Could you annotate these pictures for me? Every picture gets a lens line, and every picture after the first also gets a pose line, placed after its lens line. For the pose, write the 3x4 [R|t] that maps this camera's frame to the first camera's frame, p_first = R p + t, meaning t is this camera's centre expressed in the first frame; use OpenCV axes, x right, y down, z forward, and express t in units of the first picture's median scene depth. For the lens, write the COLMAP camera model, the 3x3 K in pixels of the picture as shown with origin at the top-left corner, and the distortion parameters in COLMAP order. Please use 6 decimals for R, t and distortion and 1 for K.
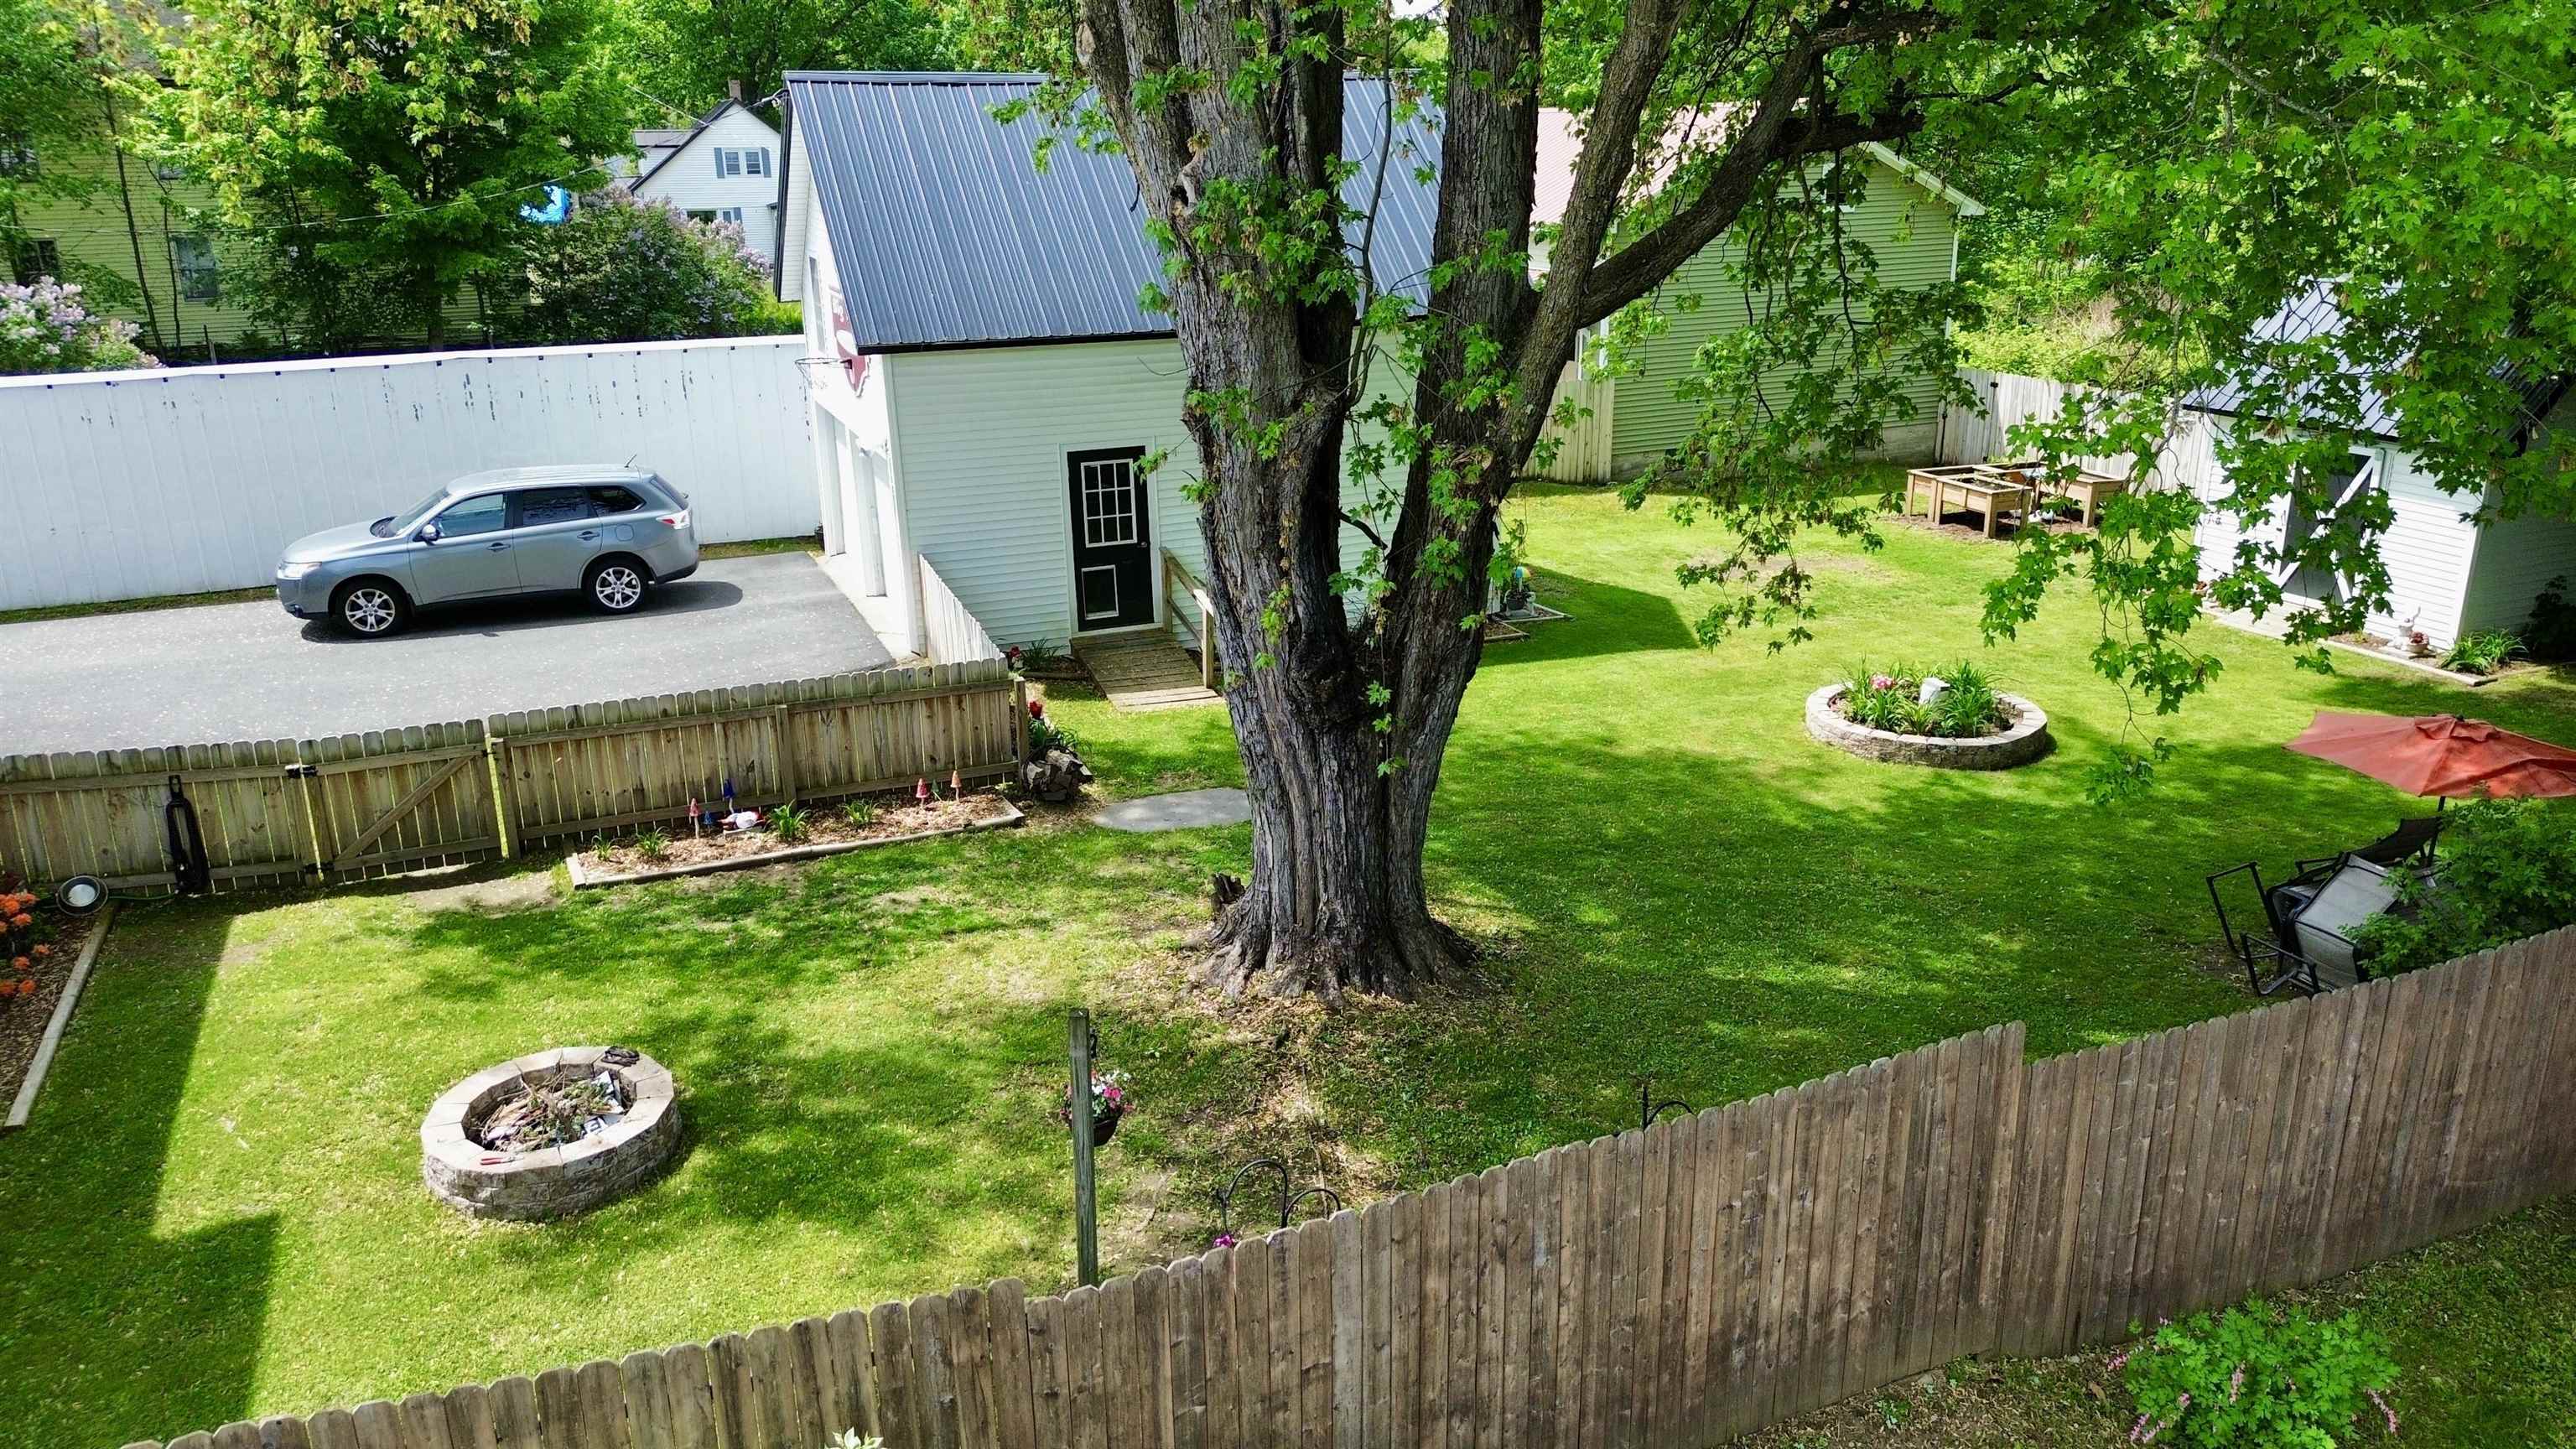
lens RADIAL K [[1770.0, 0, 1288.0], [0, 1770.0, 724.5], [0, 0, 1]] dist [0.112385, -0.092083]
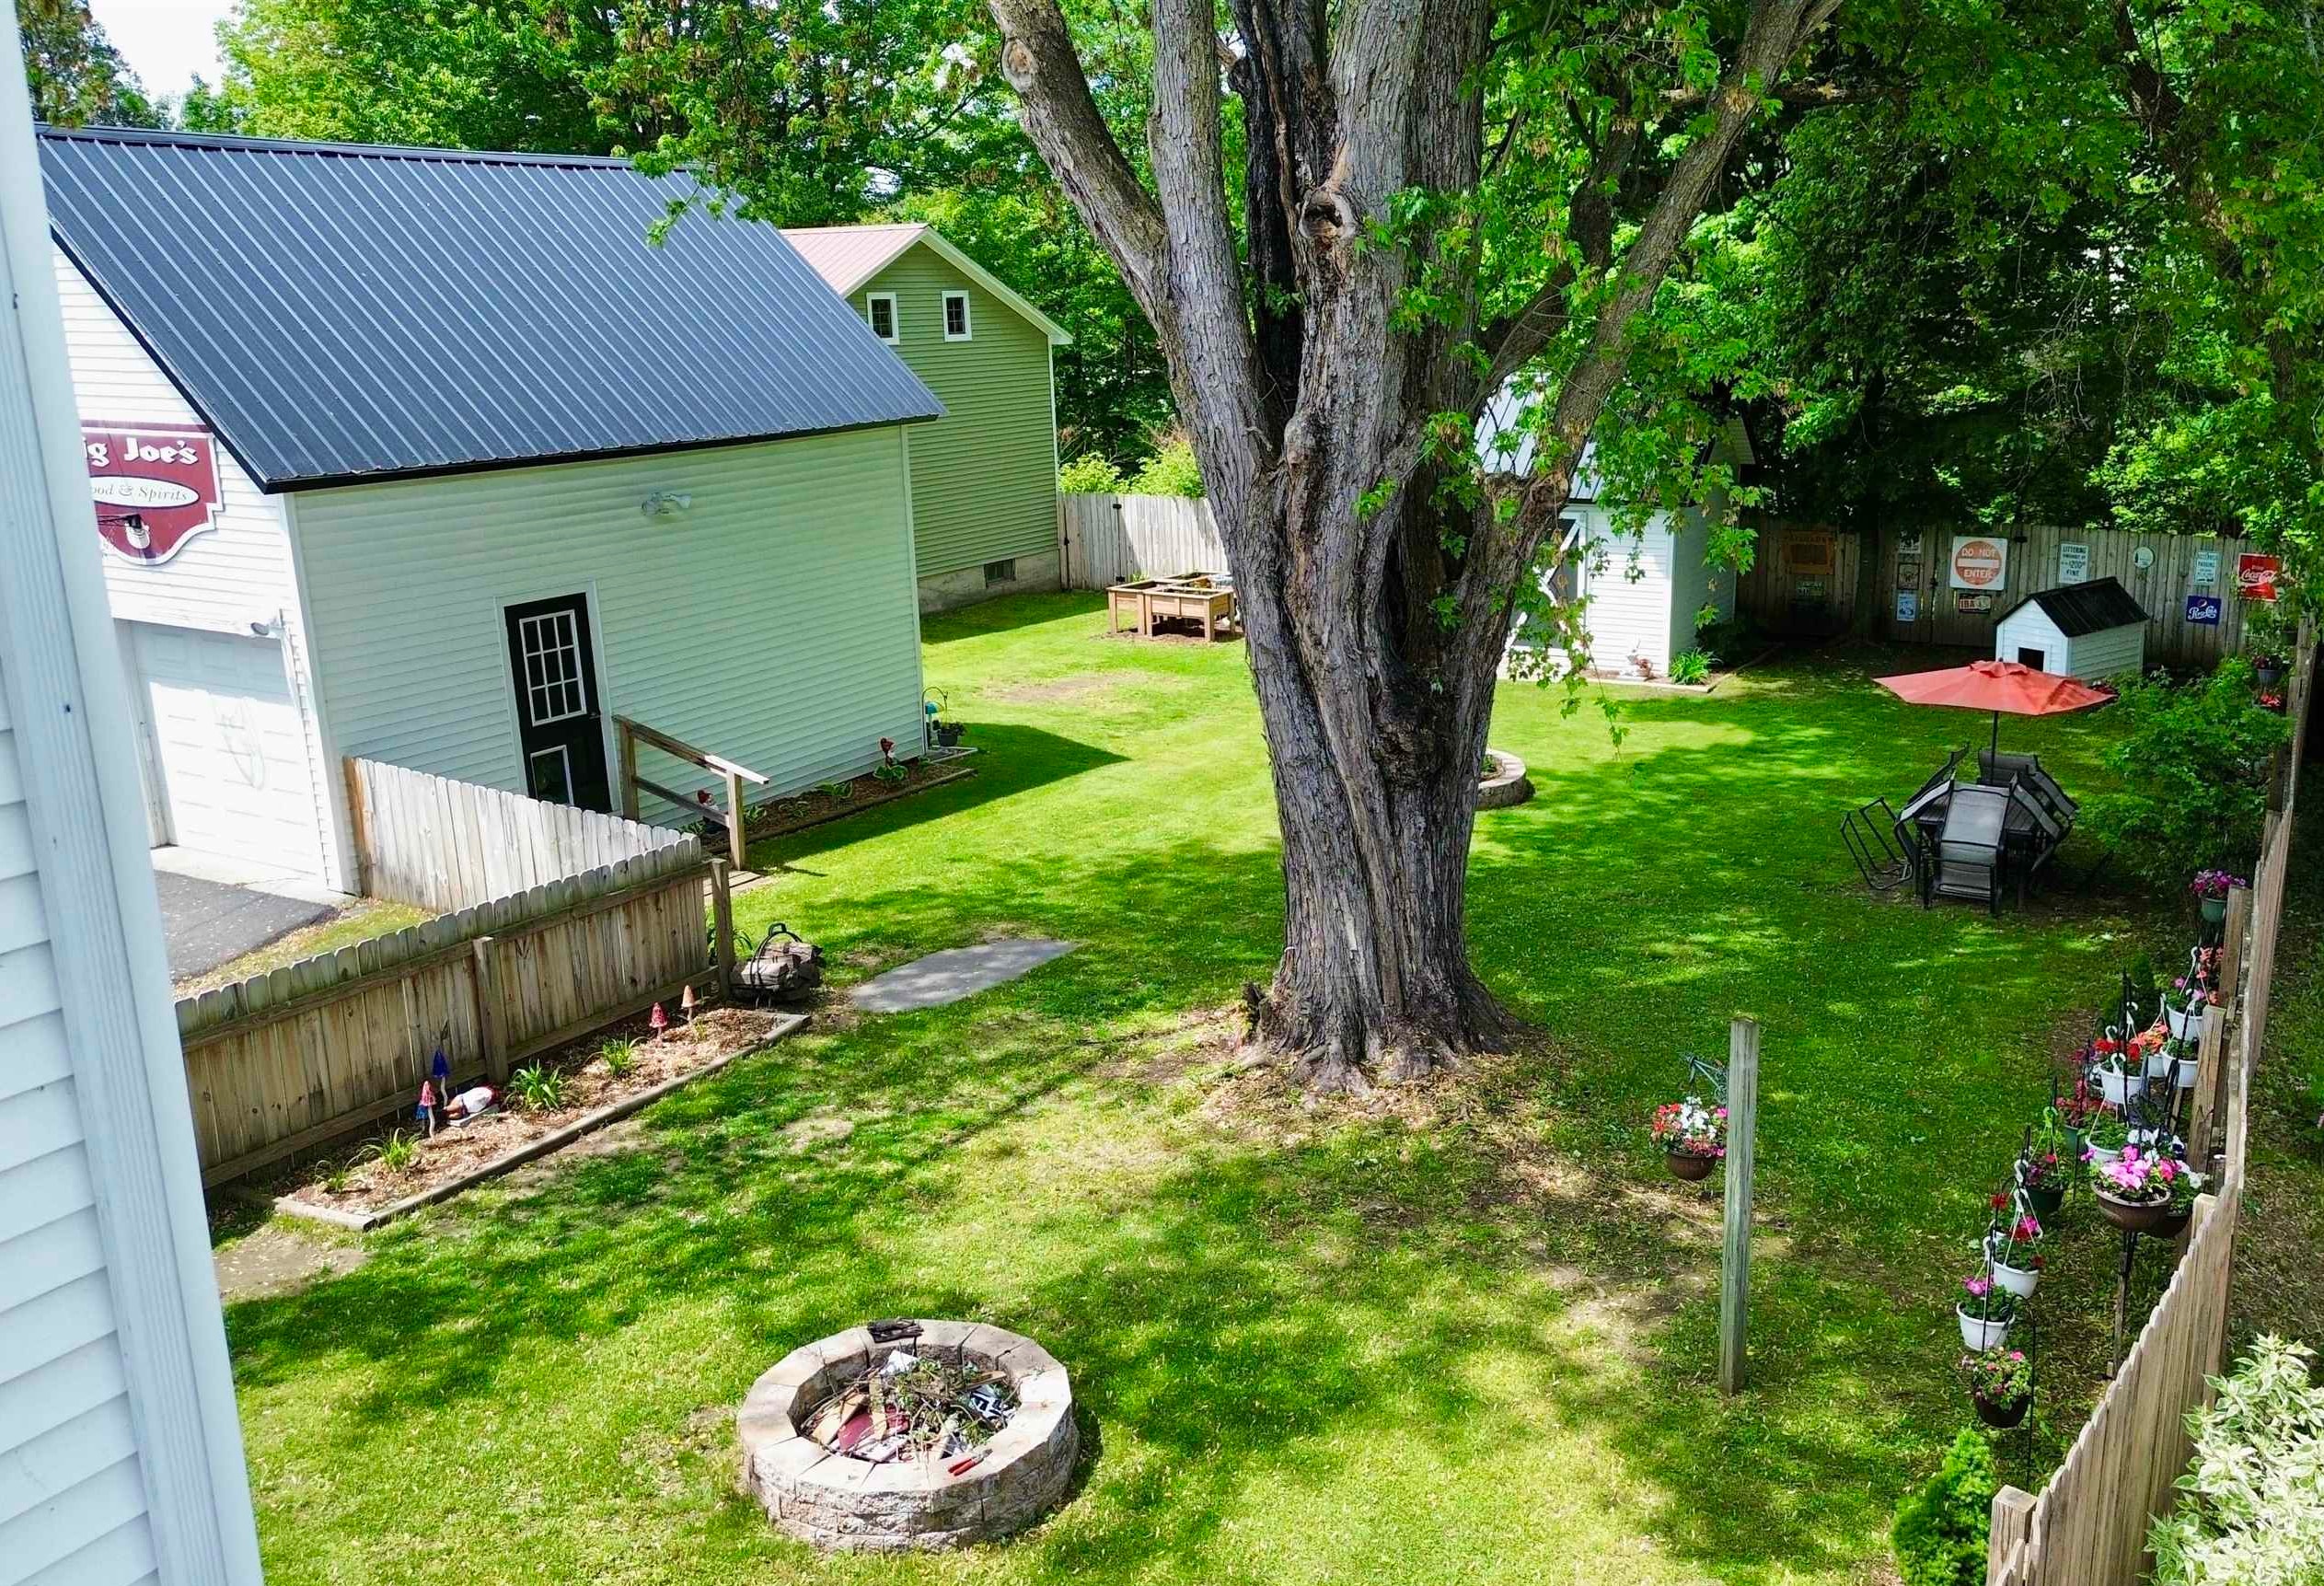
lens RADIAL K [[1925.0, 0, 1162.0], [0, 1925.0, 793.0], [0, 0, 1]] dist [-0.016416, -0.005151]
pose [[0.813679, -0.148512, 0.562024, -0.371603], [0.195198, 0.980482, -0.023514, 0.003231], [-0.547562, 0.128839, 0.826787, 0.152021]]
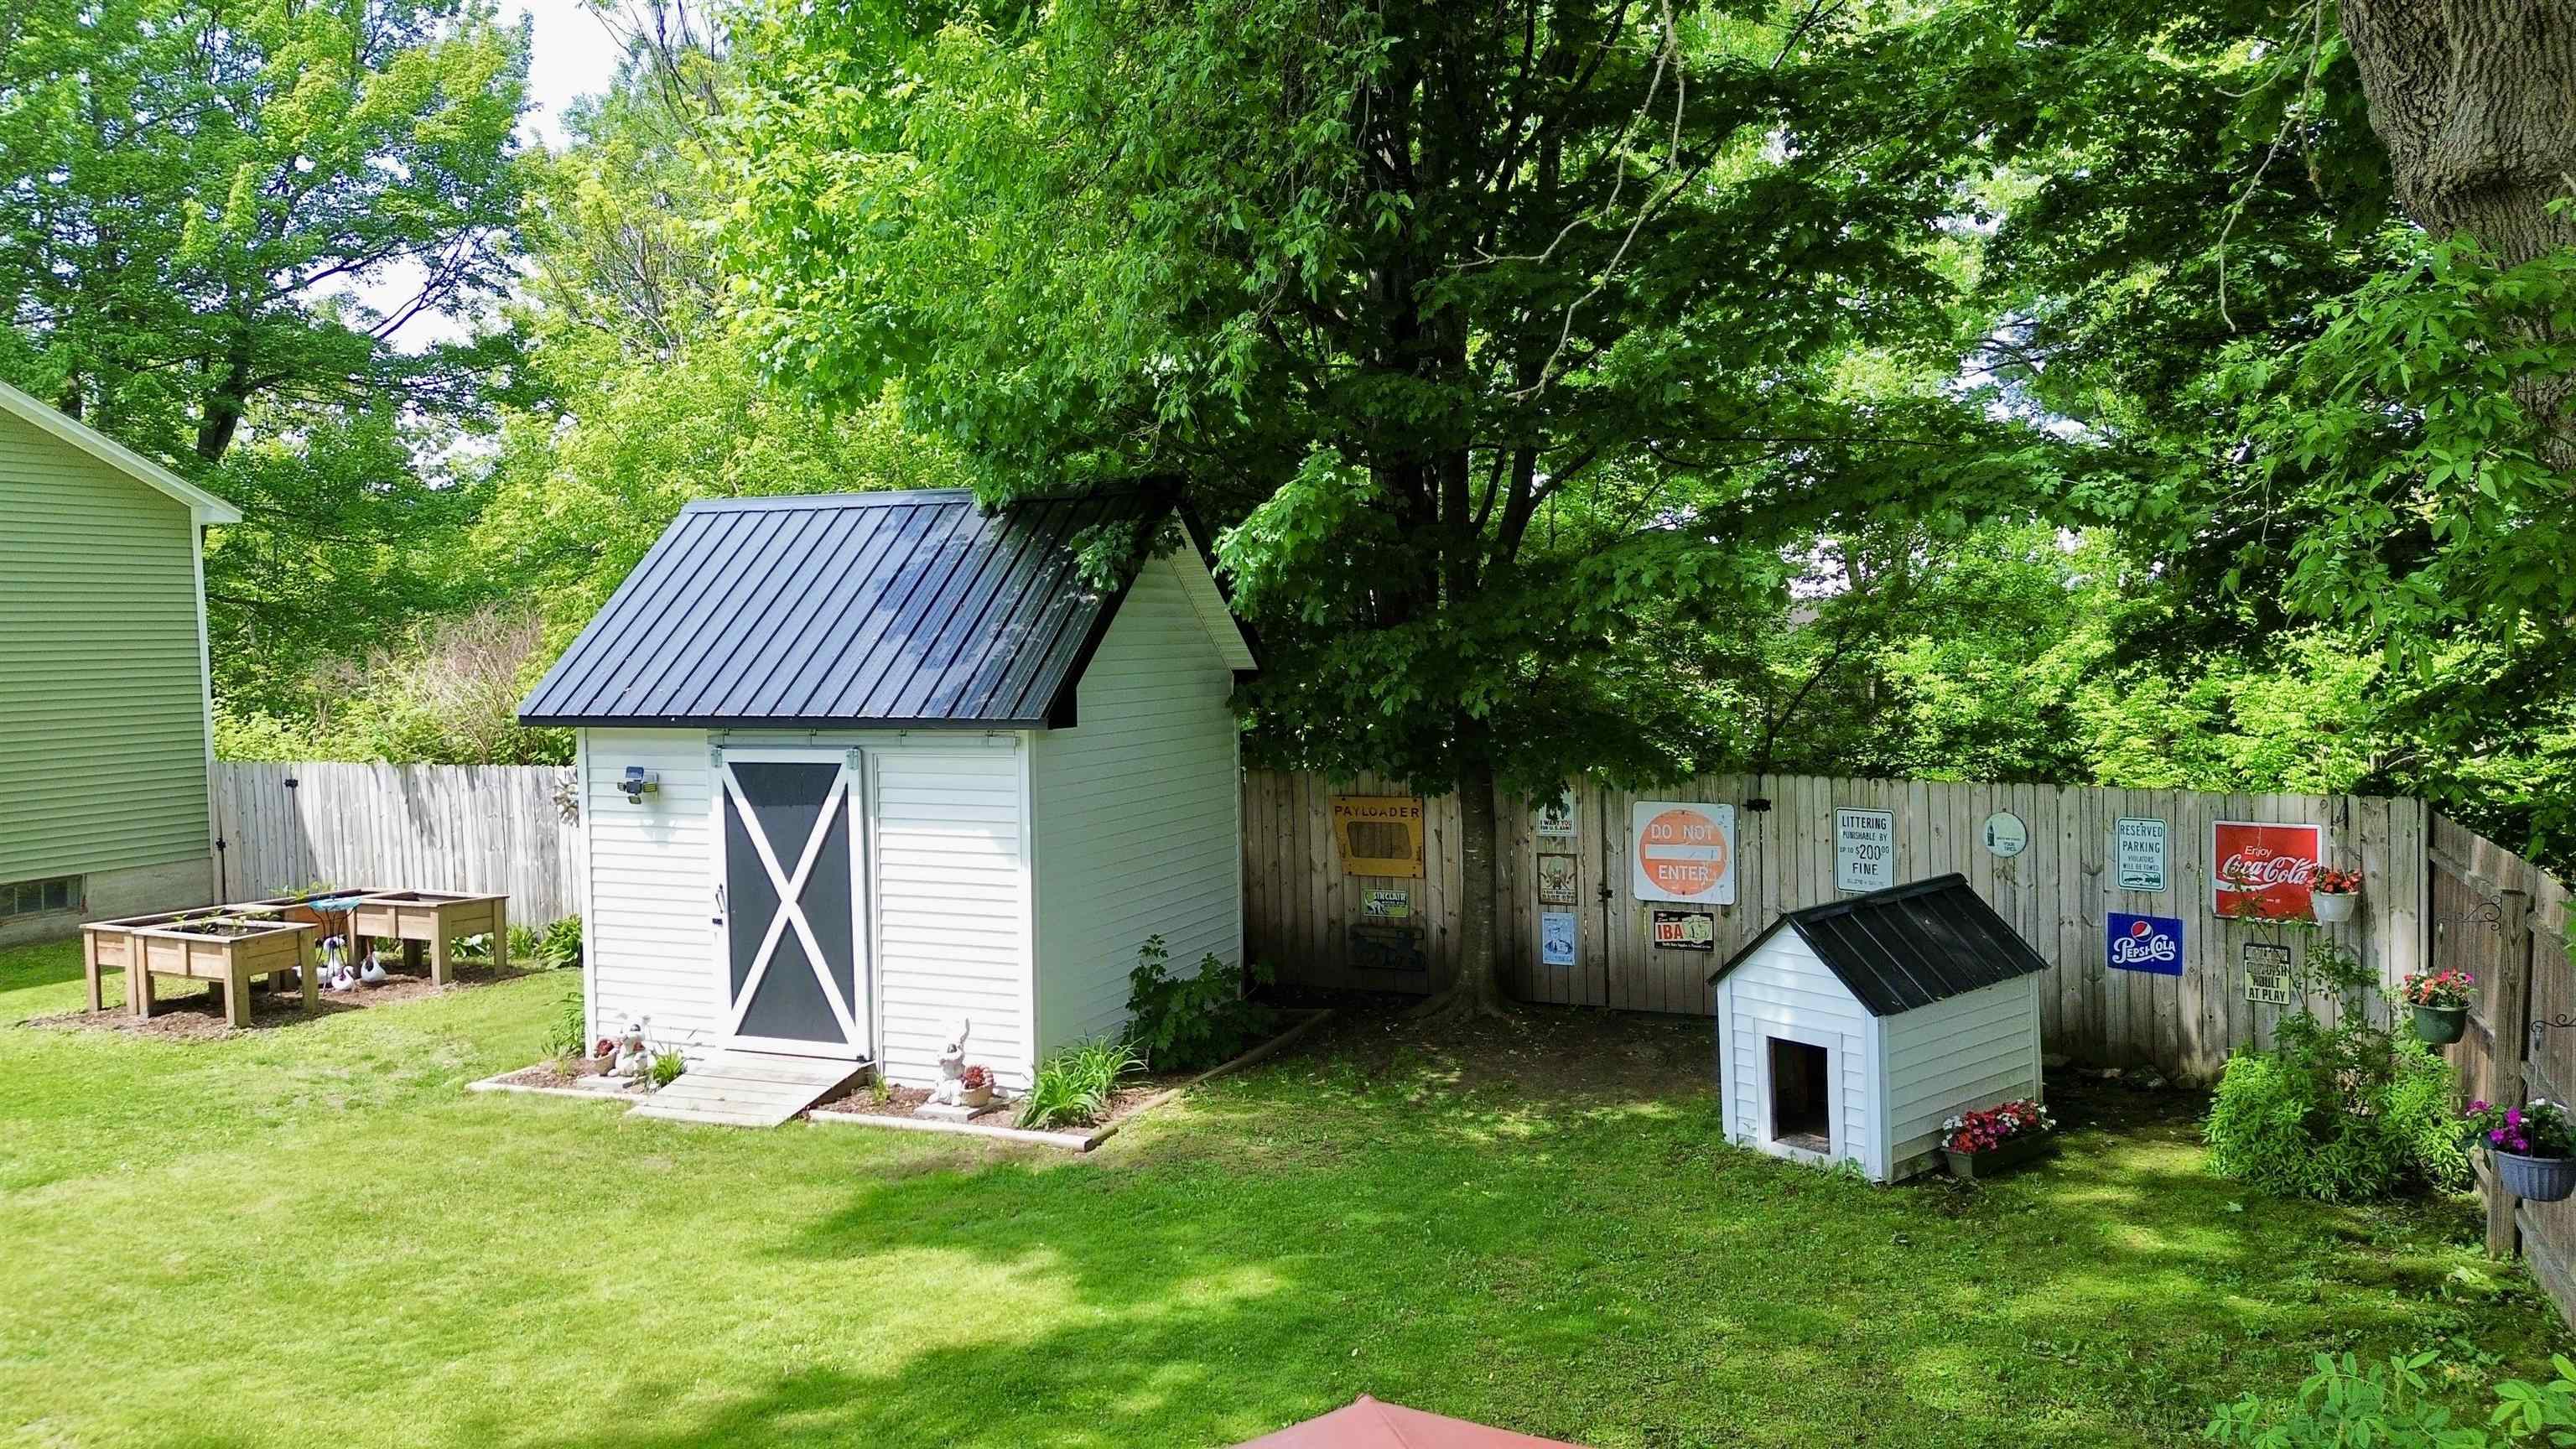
lens RADIAL K [[1770.0, 0, 1288.0], [0, 1770.0, 724.5], [0, 0, 1]] dist [0.112385, -0.092083]
pose [[0.721905, -0.023895, 0.691579, 0.343006], [0.221018, 0.955019, -0.197712, -0.023681], [-0.655747, 0.295580, 0.694715, 0.572328]]
